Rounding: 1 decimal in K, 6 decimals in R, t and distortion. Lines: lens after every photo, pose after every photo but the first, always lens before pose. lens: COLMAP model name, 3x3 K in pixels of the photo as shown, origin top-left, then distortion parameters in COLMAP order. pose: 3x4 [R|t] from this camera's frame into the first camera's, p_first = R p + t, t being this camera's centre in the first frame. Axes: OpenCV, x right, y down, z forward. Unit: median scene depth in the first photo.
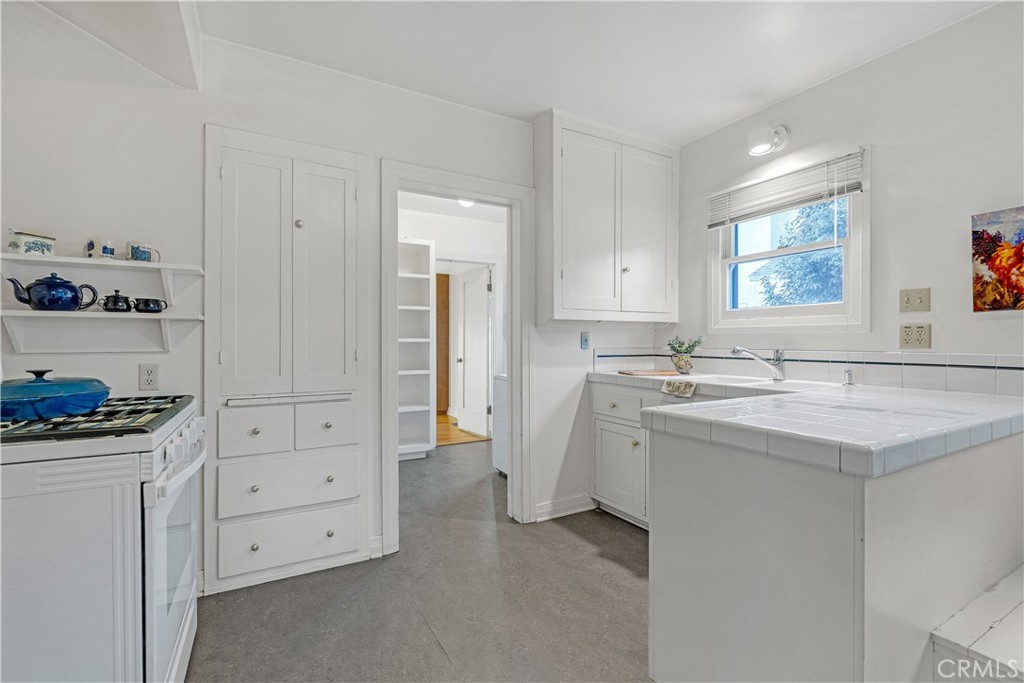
lens RADIAL K [[456.0, 0, 509.4], [0, 456.0, 341.0], [0, 0, 1]] dist [-0.002659, 0.000203]
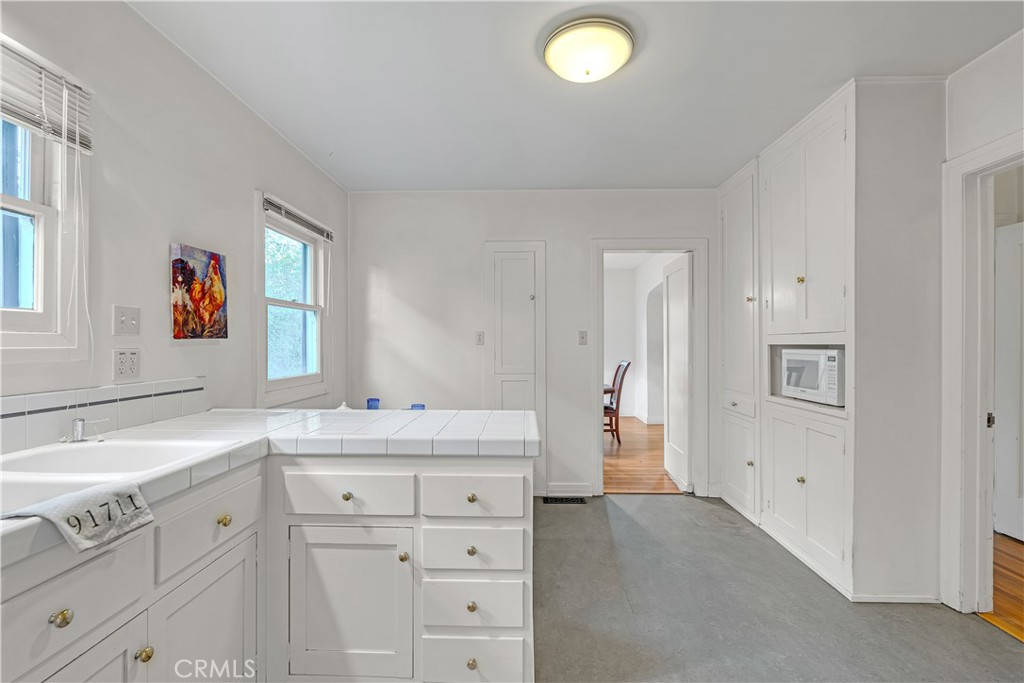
lens RADIAL K [[456.0, 0, 523.9], [0, 456.0, 343.6], [0, 0, 1]] dist [-0.002659, 0.000203]
pose [[-0.869698, -0.004613, 0.493563, -0.119347], [-0.003774, 0.999989, 0.002695, -0.045255], [-0.493570, 0.000481, -0.869706, 1.171737]]
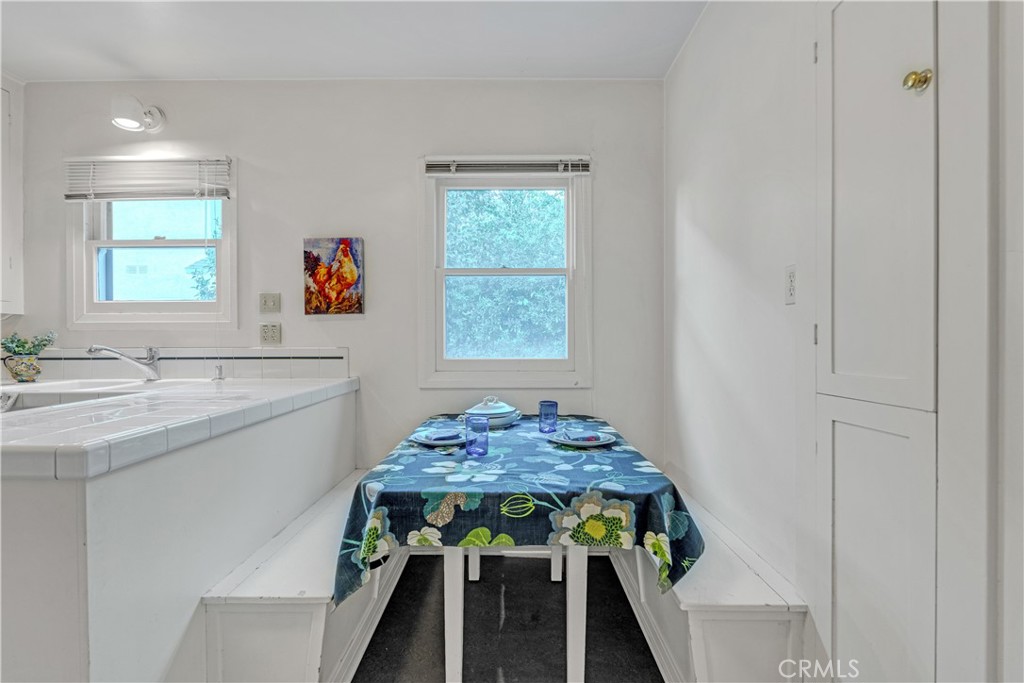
lens RADIAL K [[456.0, 0, 510.3], [0, 456.0, 342.2], [0, 0, 1]] dist [-0.002659, 0.000203]
pose [[0.494085, -0.010590, 0.869349, 0.152447], [0.003981, 0.999943, 0.009919, 0.001842], [-0.869404, -0.001440, 0.494099, -0.098108]]
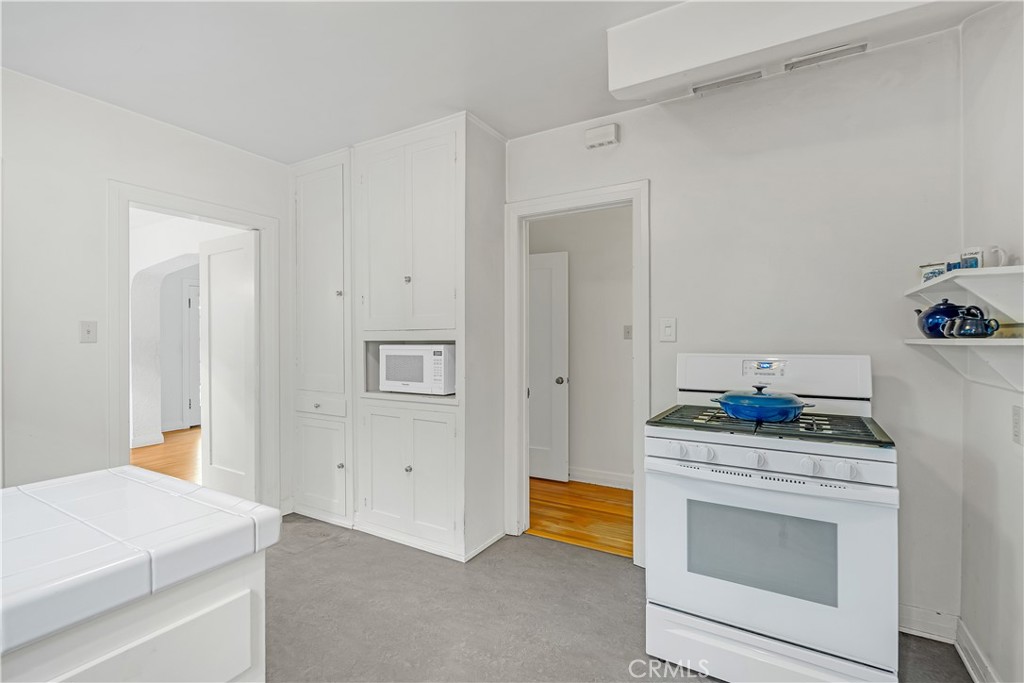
lens RADIAL K [[456.0, 0, 504.9], [0, 456.0, 334.9], [0, 0, 1]] dist [-0.002659, 0.000203]
pose [[-0.859829, -0.001789, -0.510580, 0.212171], [0.000814, 0.999988, -0.004874, -0.051183], [0.510582, -0.004606, -0.859817, 1.014190]]
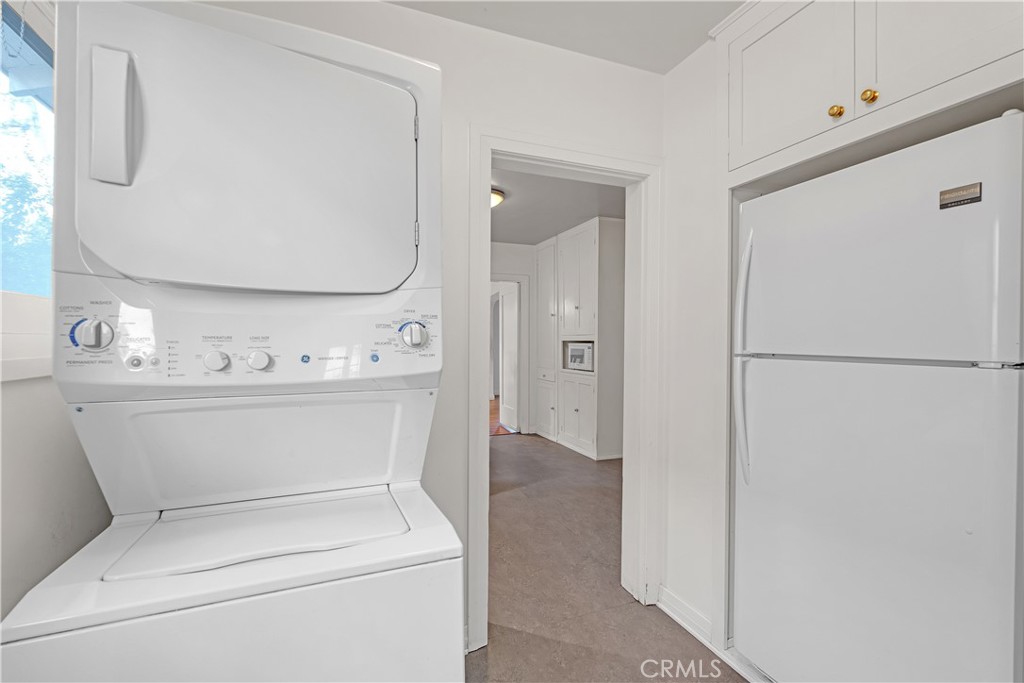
lens RADIAL K [[456.0, 0, 505.8], [0, 456.0, 341.0], [0, 0, 1]] dist [-0.002659, 0.000203]
pose [[-0.988797, -0.009132, 0.148986, -0.147353], [-0.008516, 0.999952, 0.004767, -0.048744], [-0.149022, 0.003444, -0.988828, 2.028766]]
